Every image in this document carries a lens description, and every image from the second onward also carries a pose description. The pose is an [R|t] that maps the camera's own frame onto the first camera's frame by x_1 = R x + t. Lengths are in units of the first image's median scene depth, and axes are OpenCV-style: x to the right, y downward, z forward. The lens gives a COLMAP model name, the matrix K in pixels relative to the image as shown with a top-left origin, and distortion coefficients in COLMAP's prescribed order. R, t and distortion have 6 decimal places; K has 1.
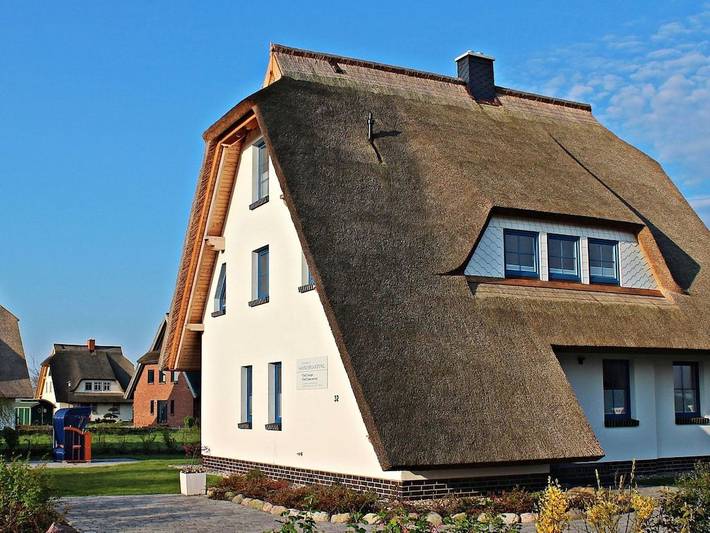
lens RADIAL K [[970.4, 0, 355.0], [0, 970.4, 266.5], [0, 0, 1]] dist [0.003165, 0.008186]
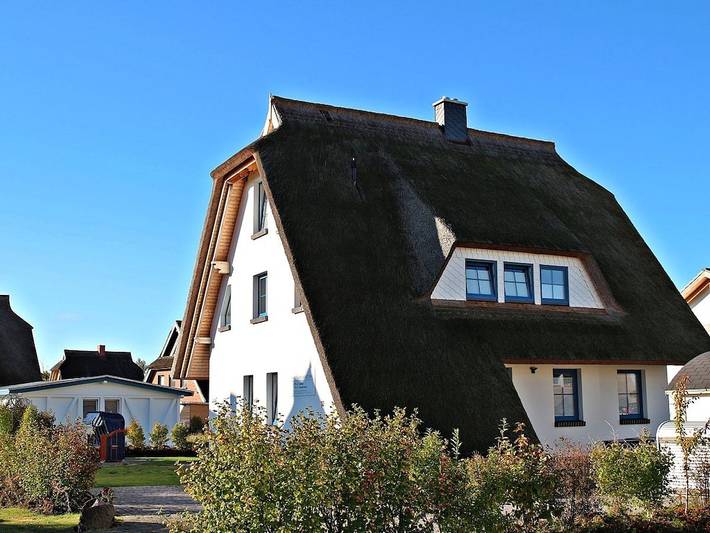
lens RADIAL K [[970.4, 0, 355.0], [0, 970.4, 266.5], [0, 0, 1]] dist [0.003165, 0.008186]
pose [[0.999931, -0.003931, -0.011040, 0.027127], [0.003871, 0.999977, -0.005487, -0.020135], [0.011062, 0.005444, 0.999924, -0.154403]]
